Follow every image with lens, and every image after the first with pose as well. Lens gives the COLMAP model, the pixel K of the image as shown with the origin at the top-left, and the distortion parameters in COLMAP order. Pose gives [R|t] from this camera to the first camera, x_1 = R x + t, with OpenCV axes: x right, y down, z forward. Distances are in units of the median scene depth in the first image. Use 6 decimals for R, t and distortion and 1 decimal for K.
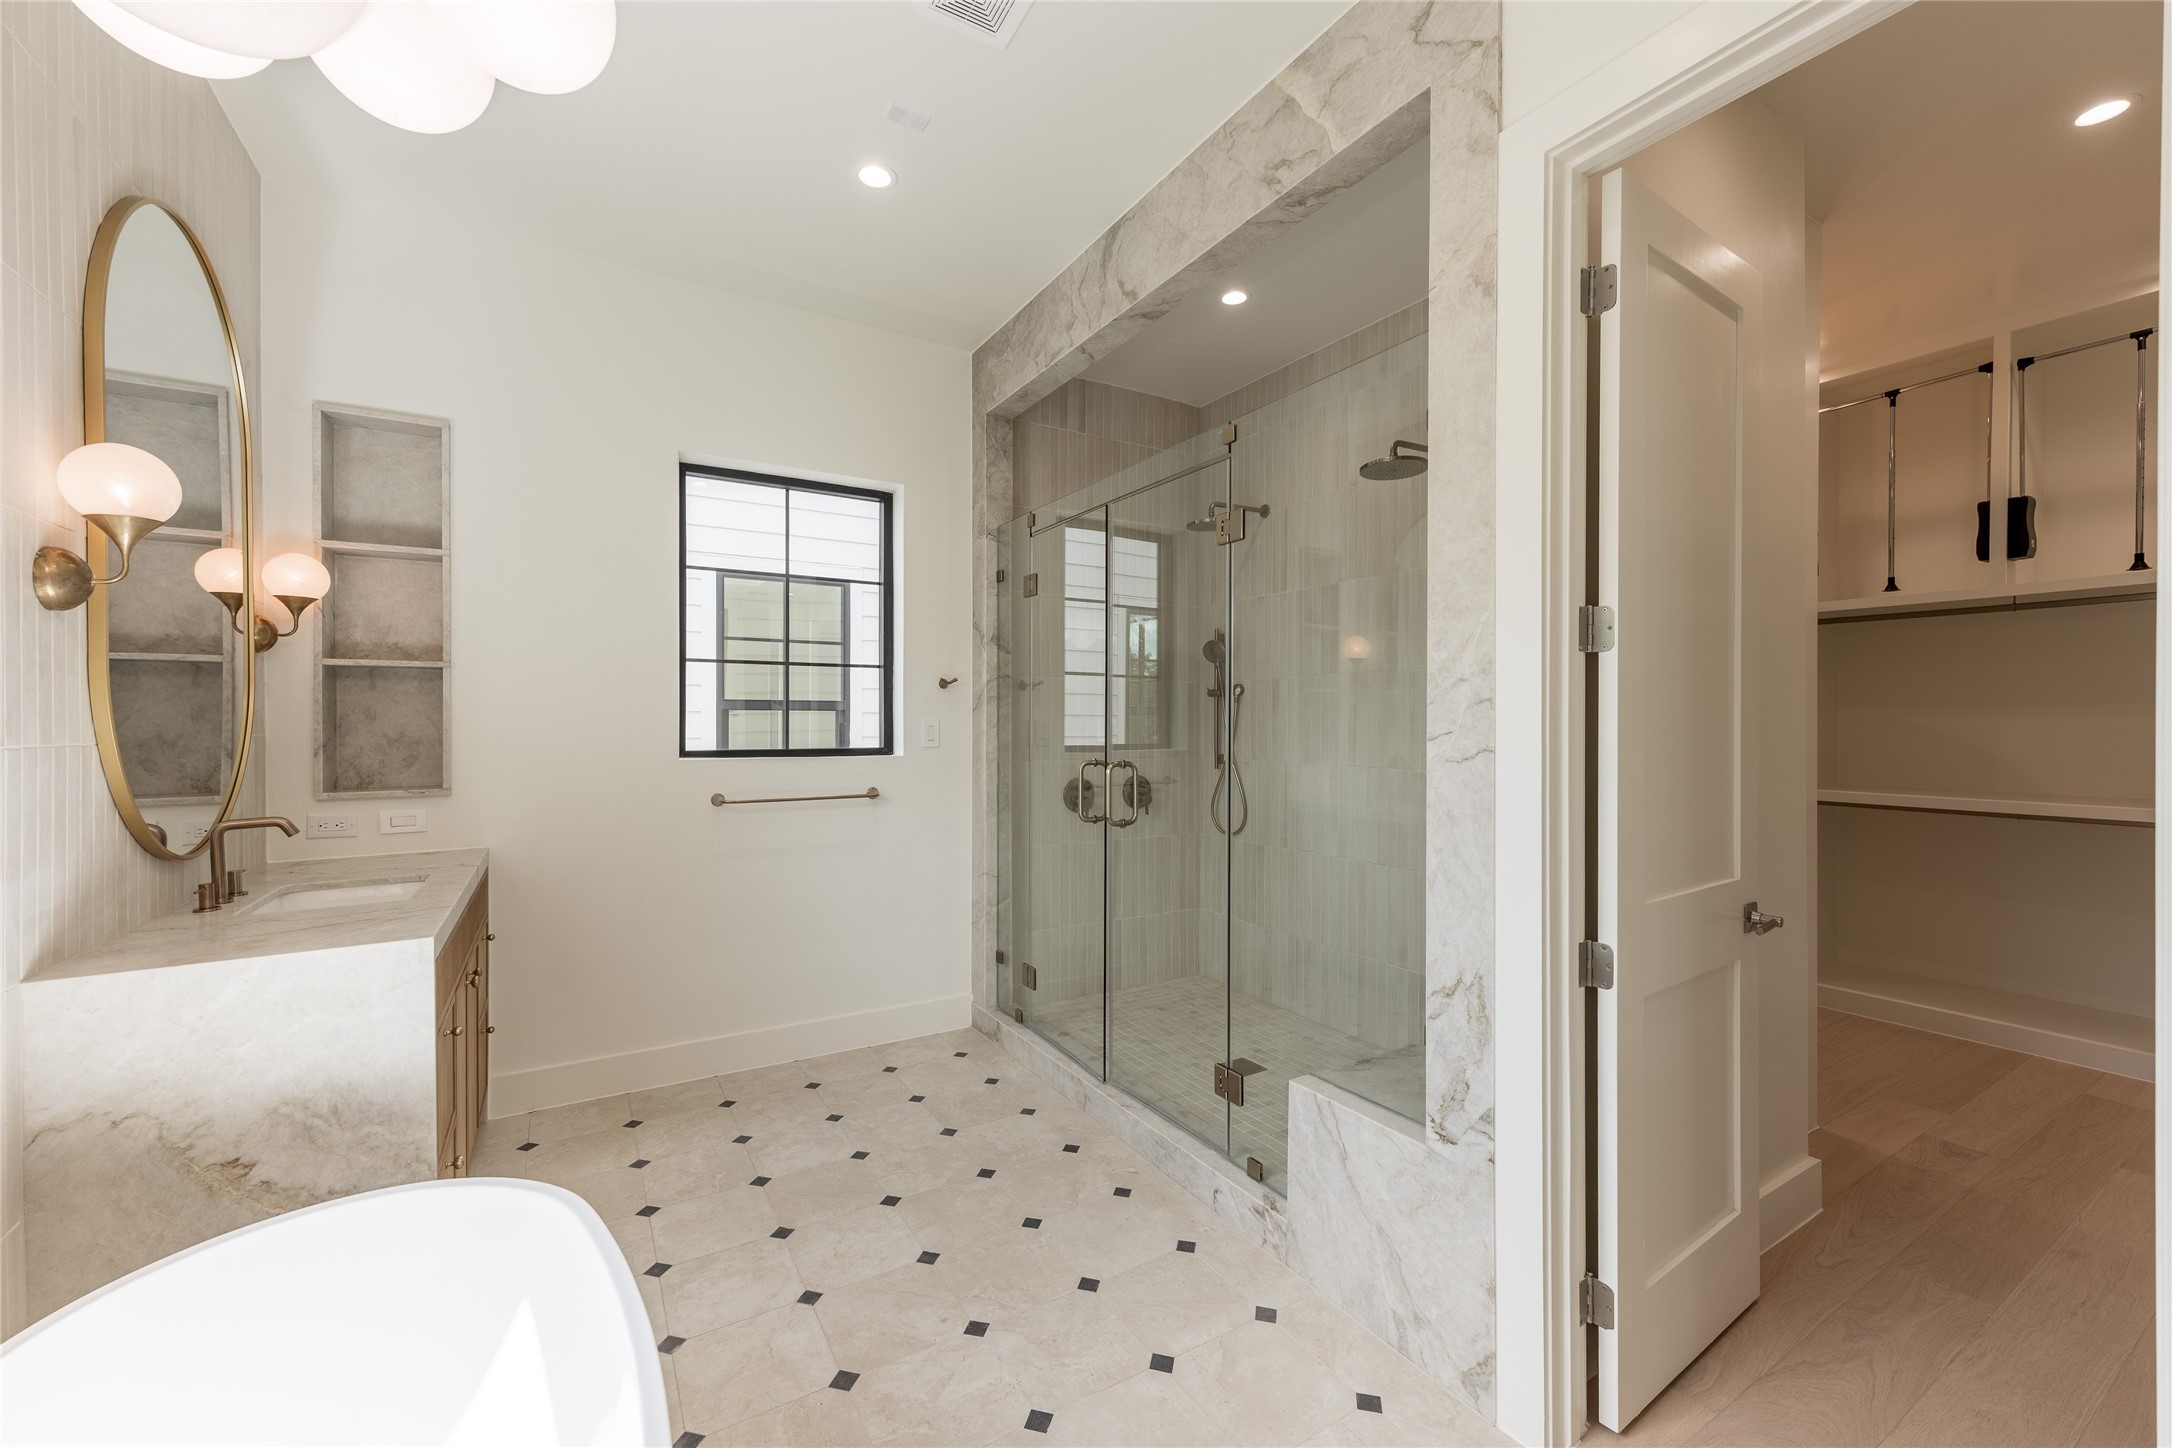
lens RADIAL K [[856.6, 0, 1106.4], [0, 856.6, 724.8], [0, 0, 1]] dist [0.000064, 0.001734]
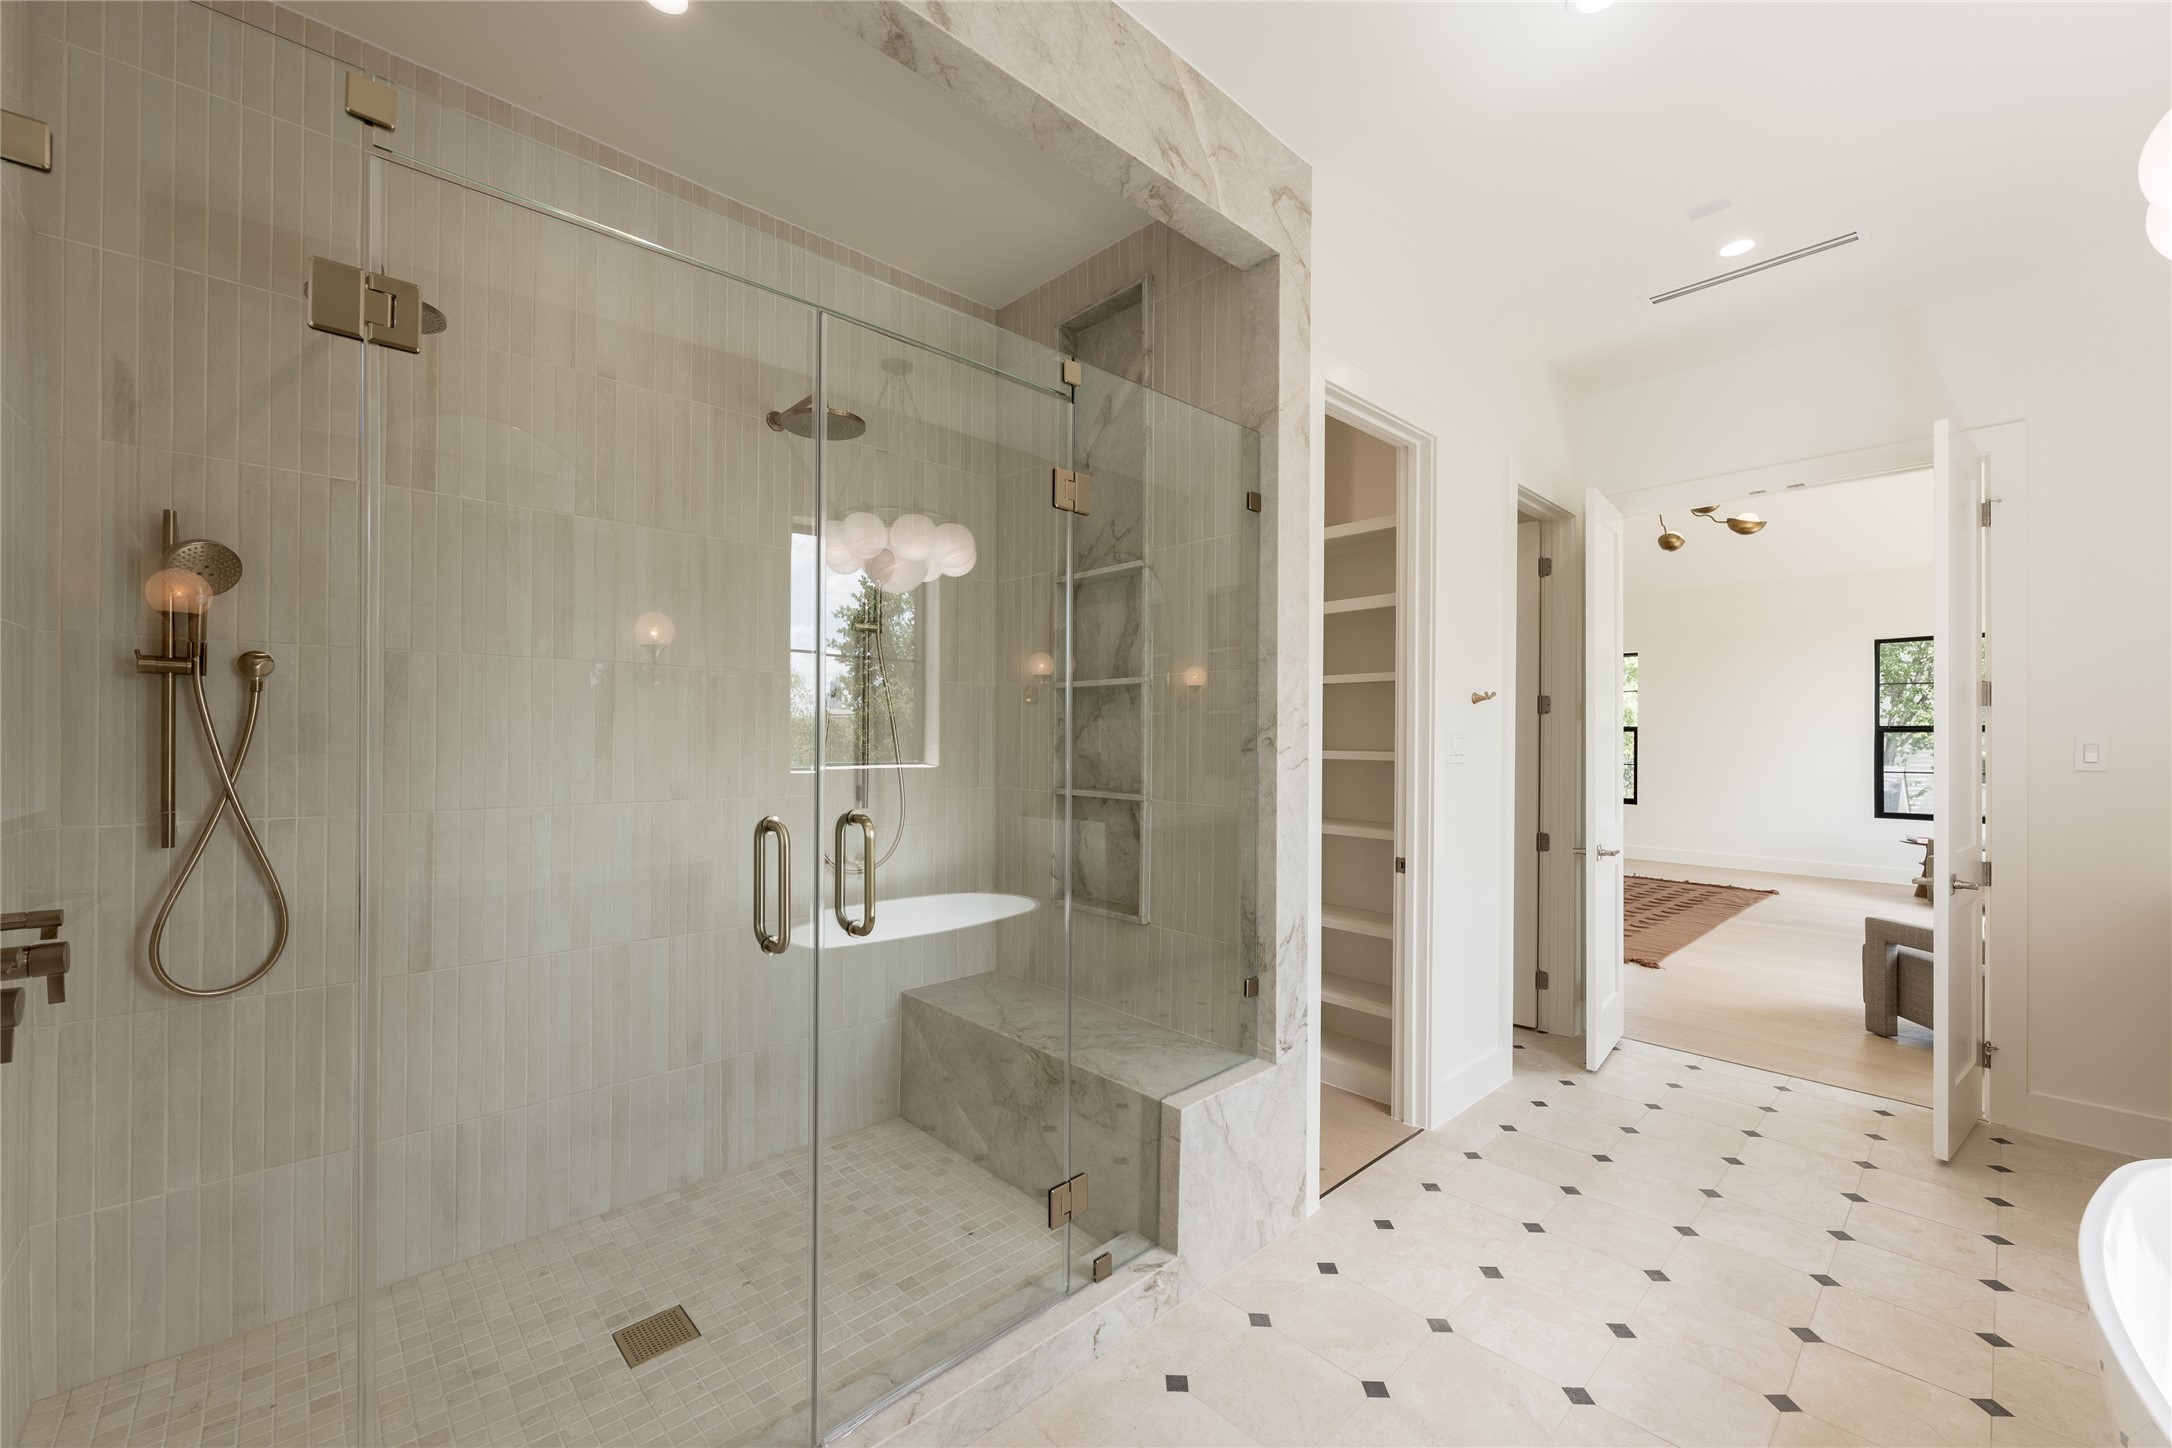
lens RADIAL K [[856.6, 0, 1085.7], [0, 856.6, 731.3], [0, 0, 1]] dist [0.000064, 0.001734]
pose [[-0.174823, -0.004619, 0.984589, -0.540831], [-0.002666, 0.999988, 0.004218, -0.013516], [-0.984596, -0.001887, -0.174834, 0.956641]]
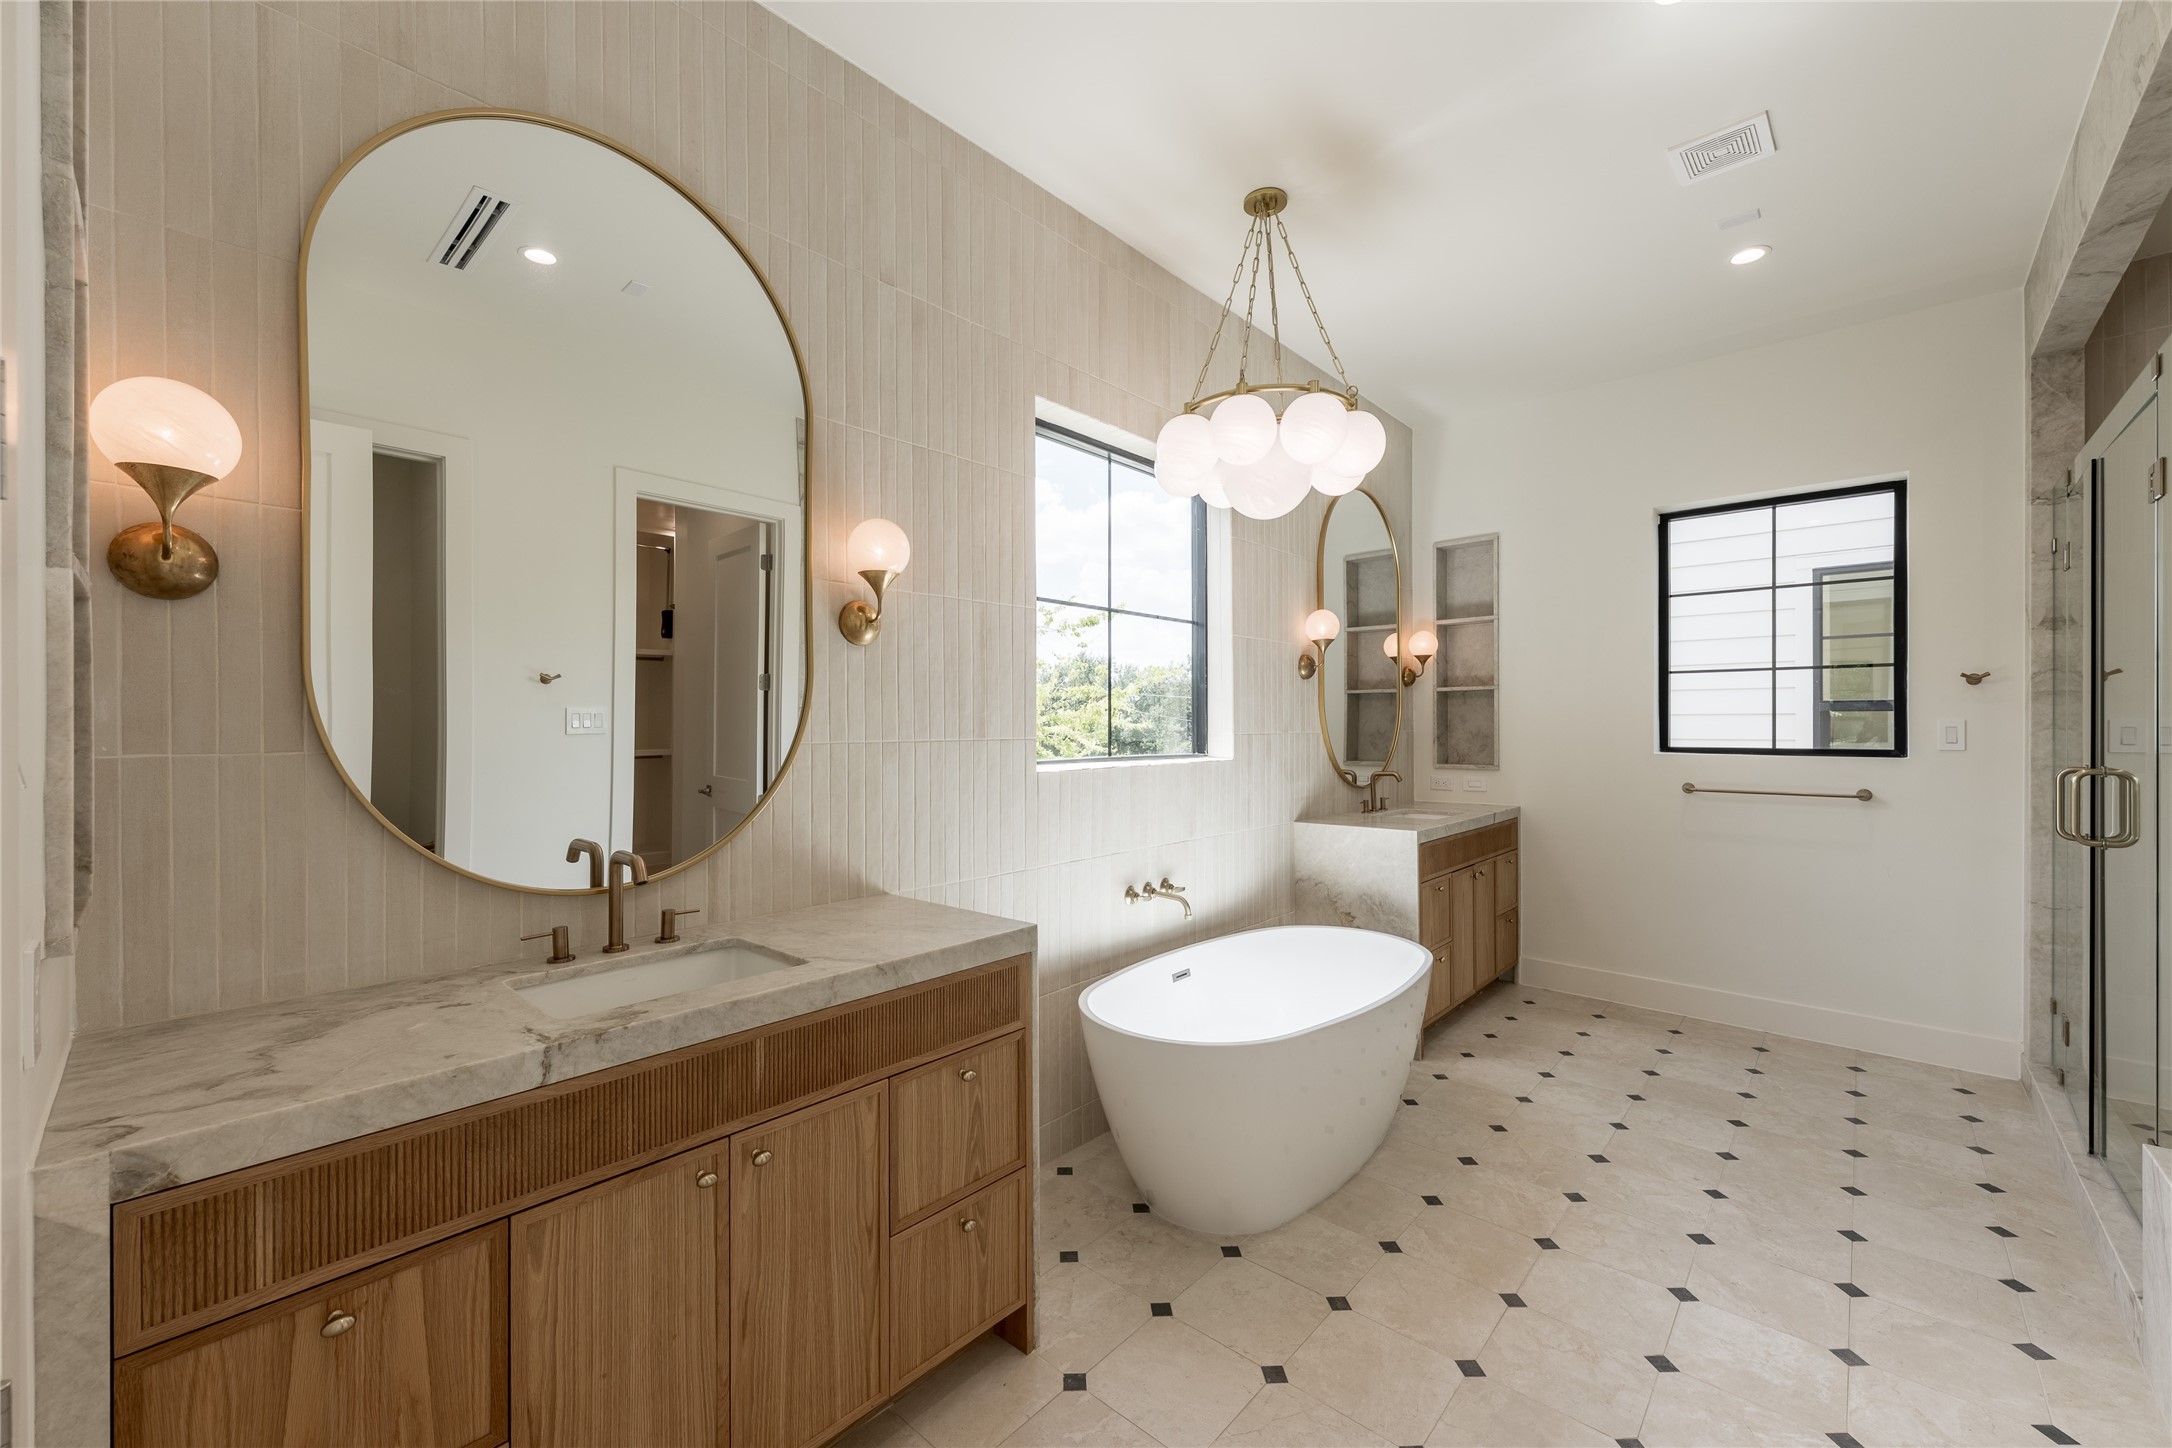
lens RADIAL K [[856.6, 0, 1077.0], [0, 856.6, 725.3], [0, 0, 1]] dist [0.000064, 0.001734]
pose [[0.272153, -0.002338, -0.962251, 0.554718], [-0.002994, 0.999990, -0.003277, 0.007223], [0.962249, 0.003773, 0.272144, -0.181469]]
